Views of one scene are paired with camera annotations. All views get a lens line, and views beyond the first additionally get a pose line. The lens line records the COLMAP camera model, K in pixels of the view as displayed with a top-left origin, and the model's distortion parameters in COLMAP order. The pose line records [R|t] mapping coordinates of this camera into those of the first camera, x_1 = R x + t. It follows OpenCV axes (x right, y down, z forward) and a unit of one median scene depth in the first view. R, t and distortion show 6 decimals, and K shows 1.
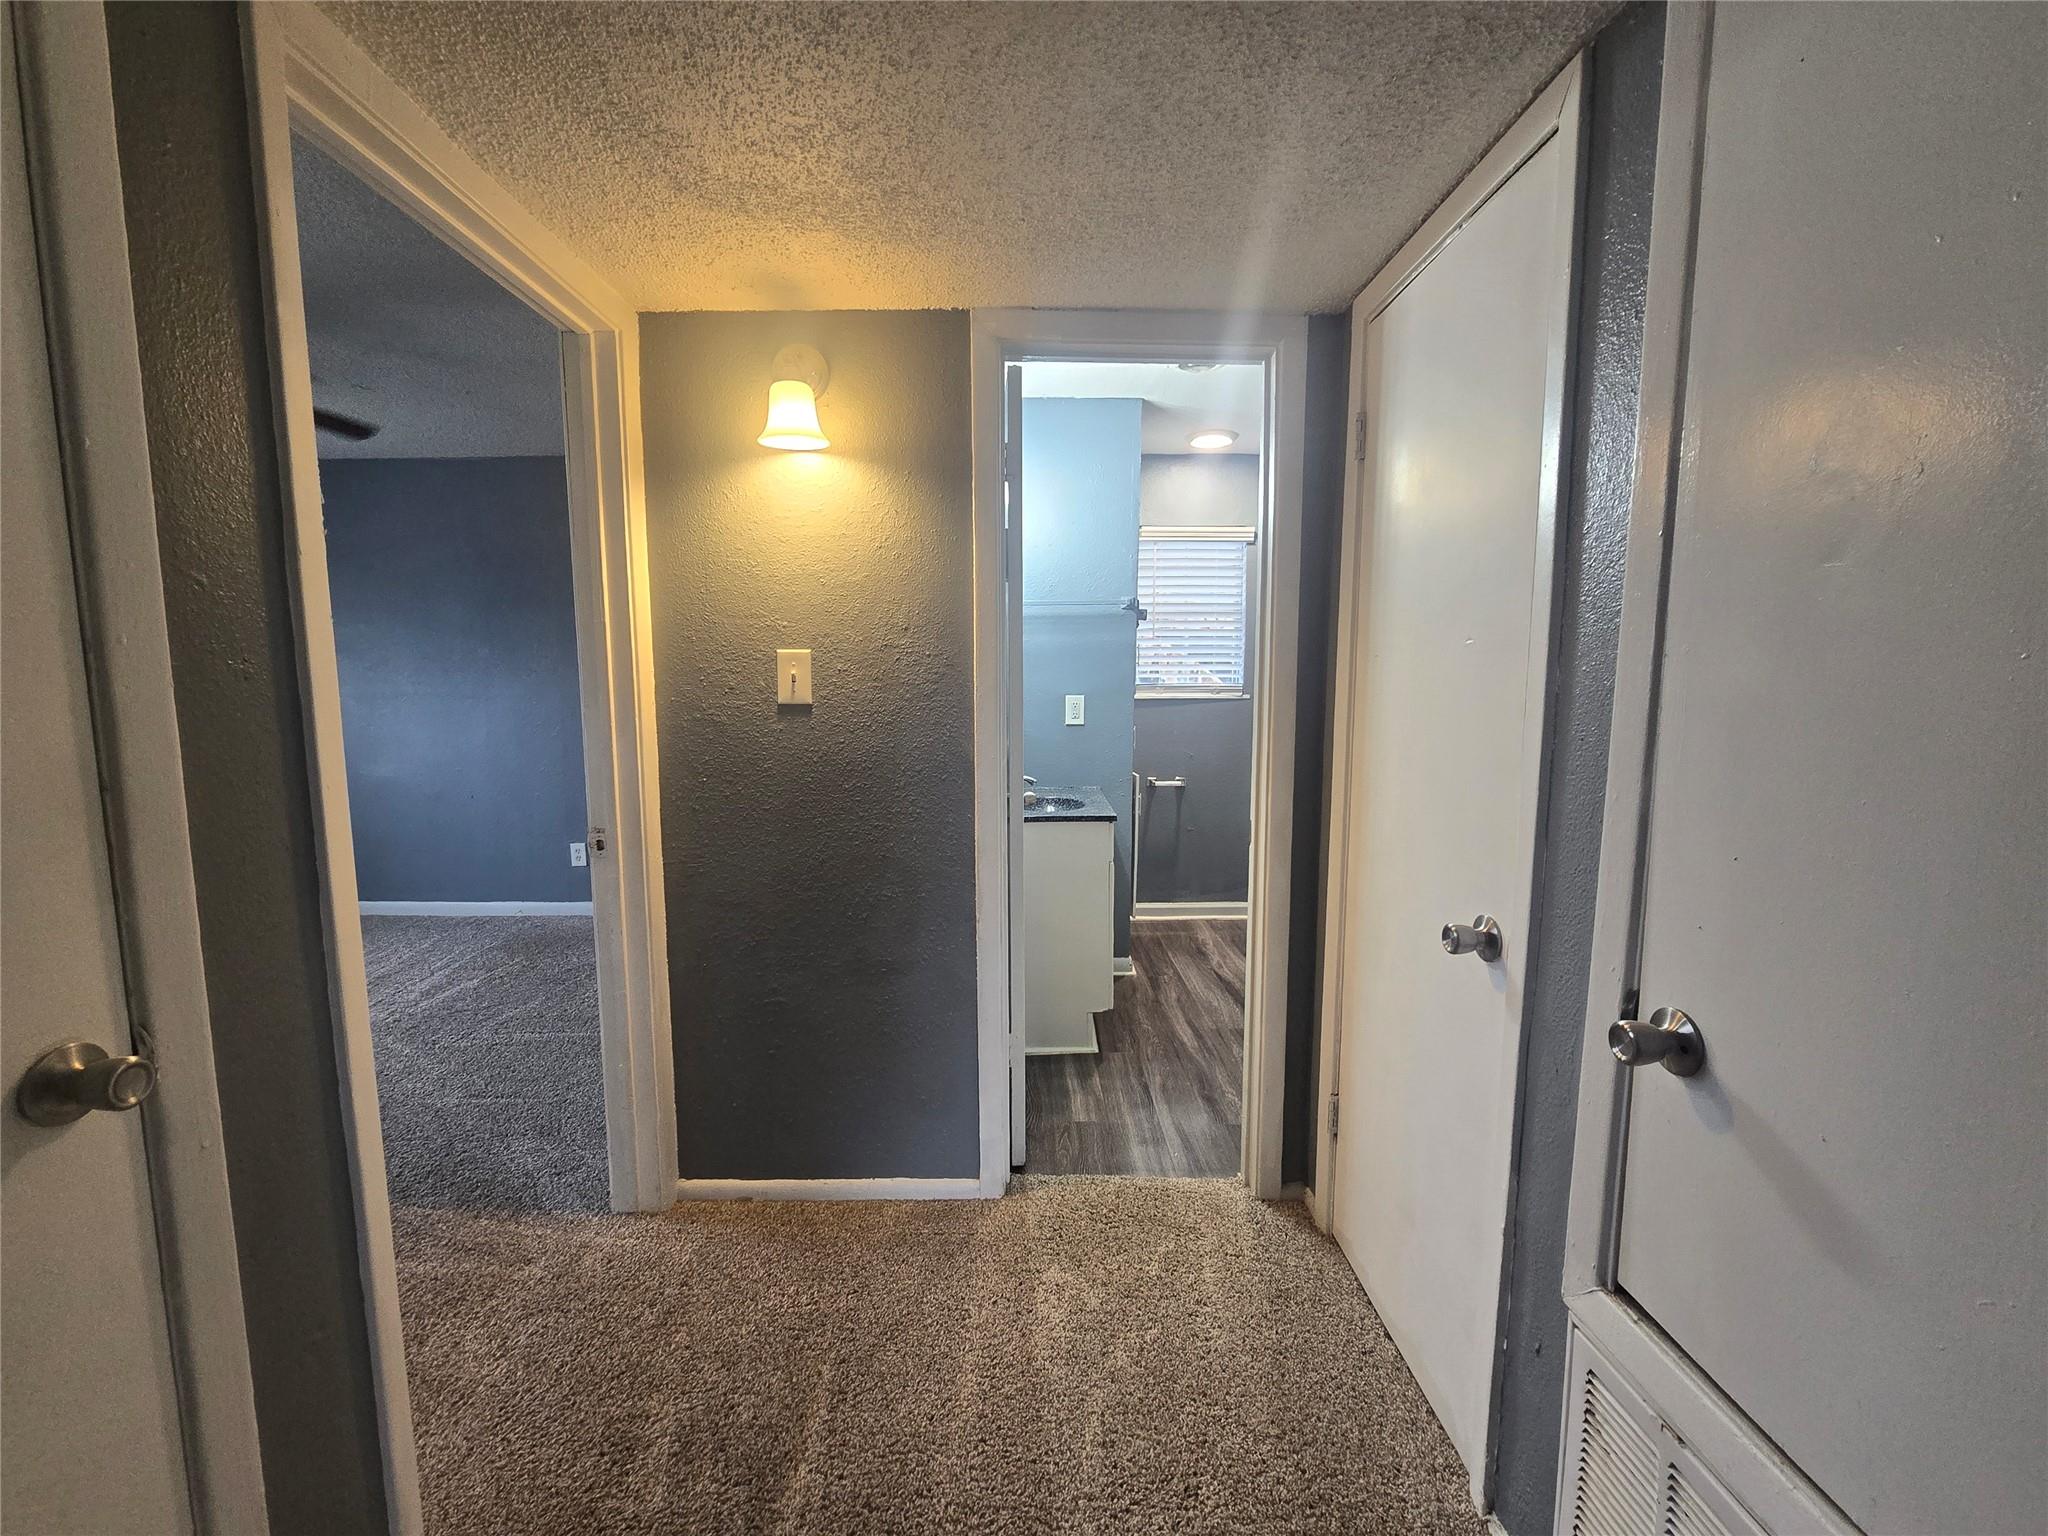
lens RADIAL K [[830.8, 0, 1024.0], [0, 830.8, 768.0], [0, 0, 1]] dist [-0.000542, -0.000050]
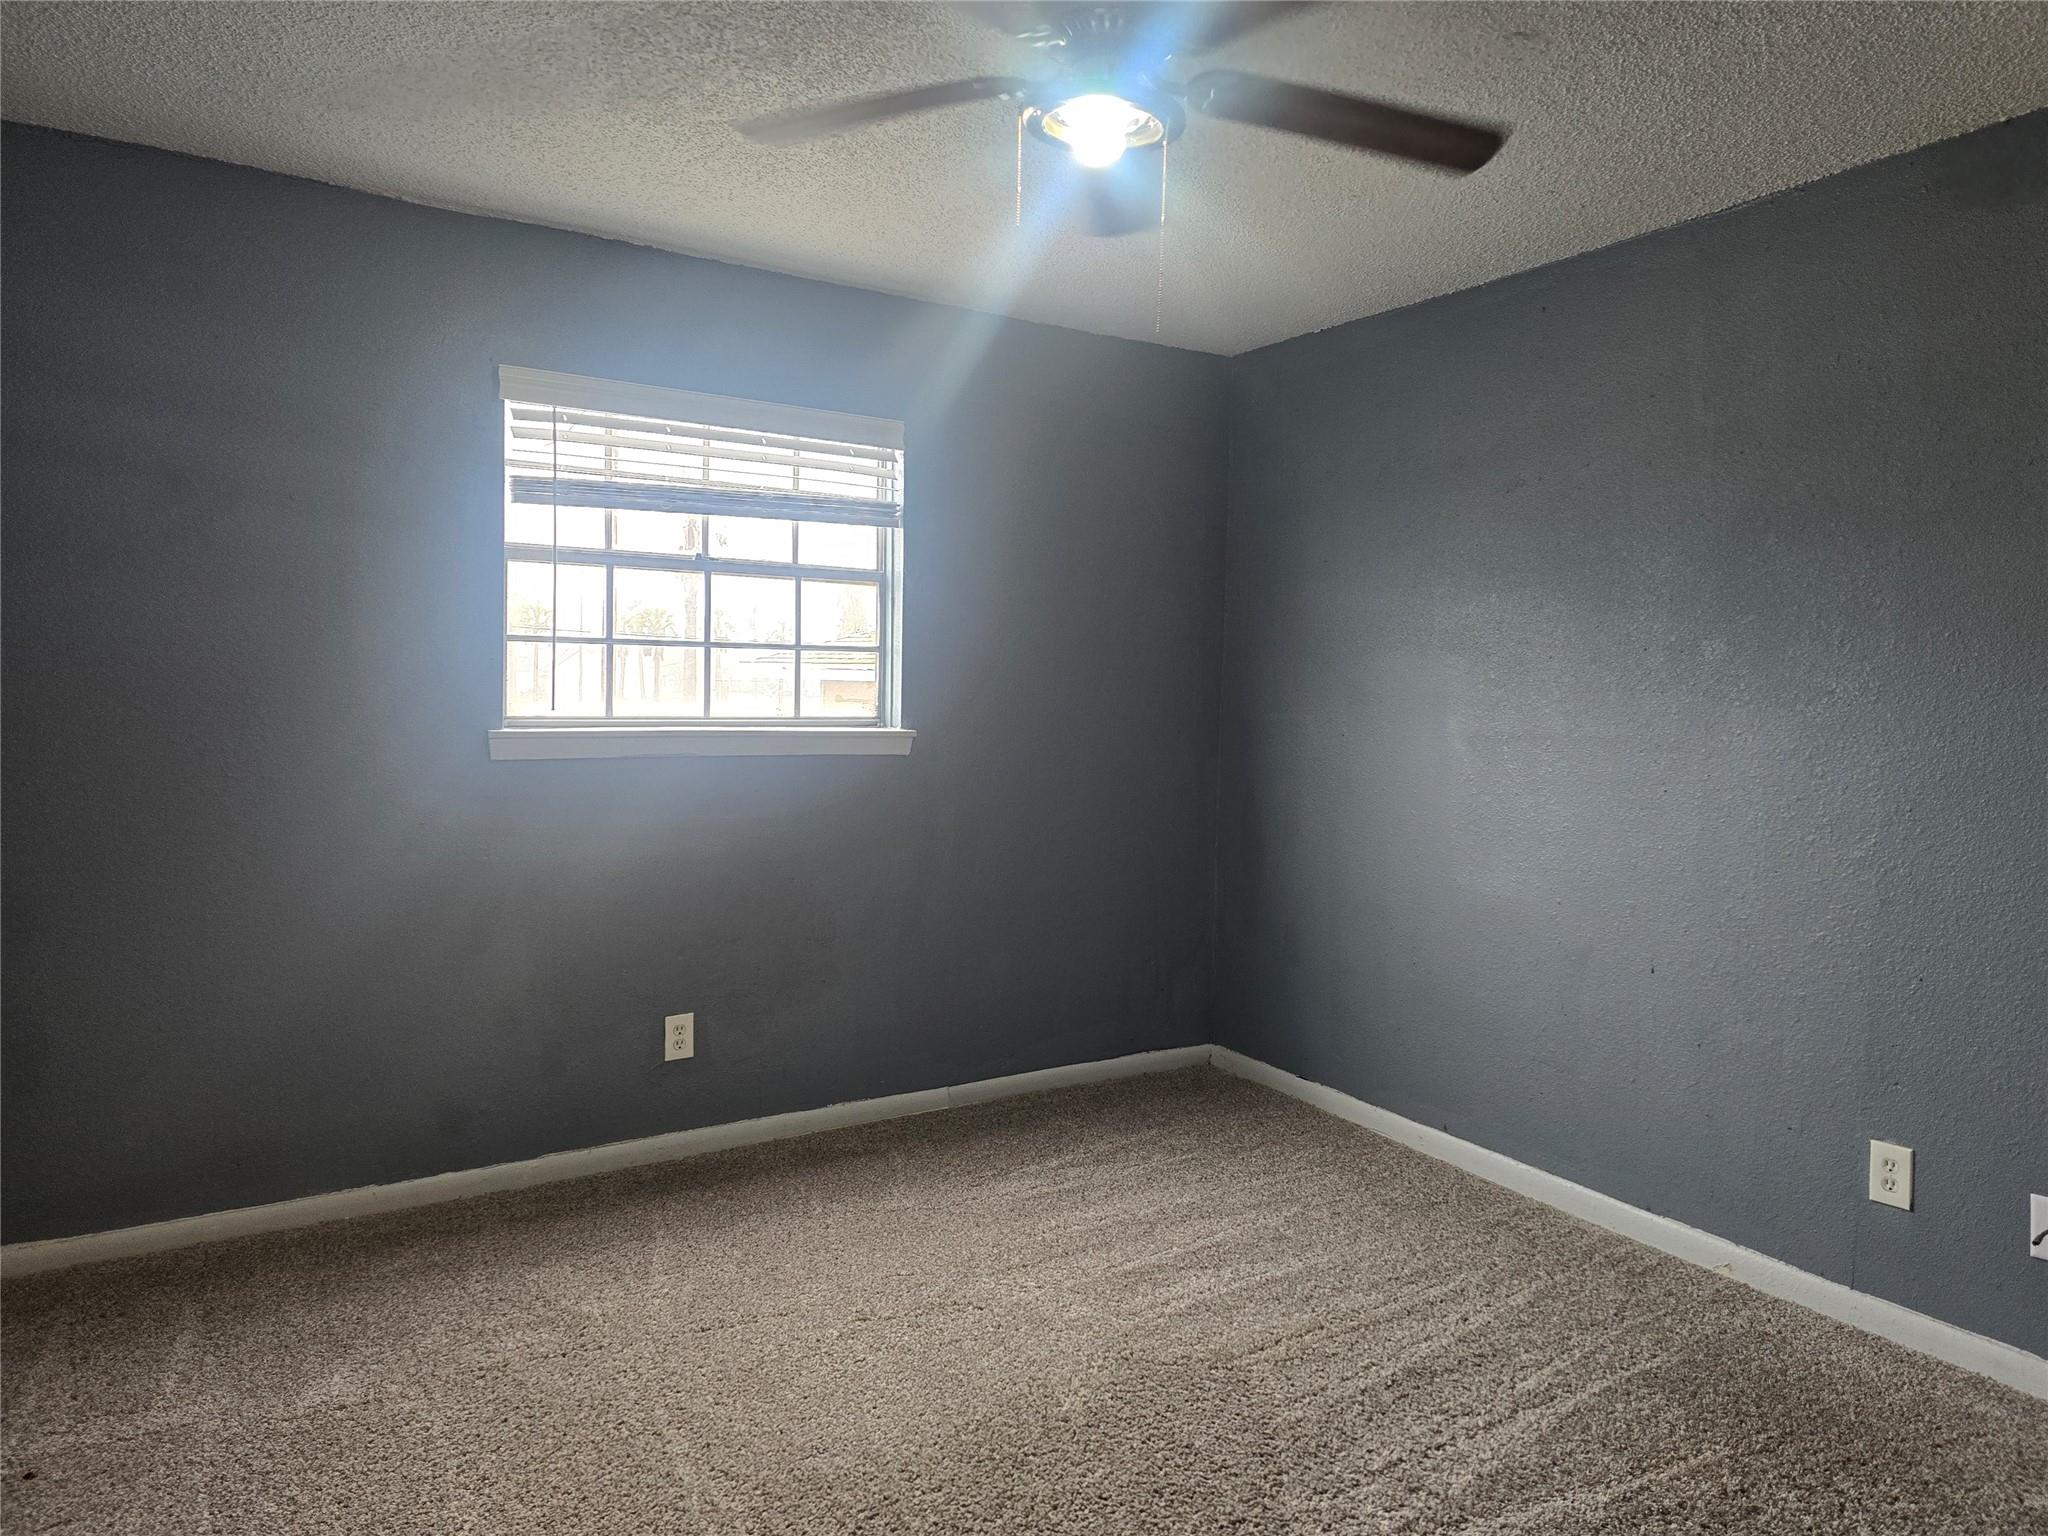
lens RADIAL K [[1367.3, 0, 1024.0], [0, 1367.3, 768.0], [0, 0, 1]] dist [0.027985, -0.002493]
pose [[0.510116, 0.064832, -0.857659, -0.234404], [-0.106693, 0.994223, 0.011696, -0.050666], [0.853463, 0.085540, 0.514086, 0.360168]]
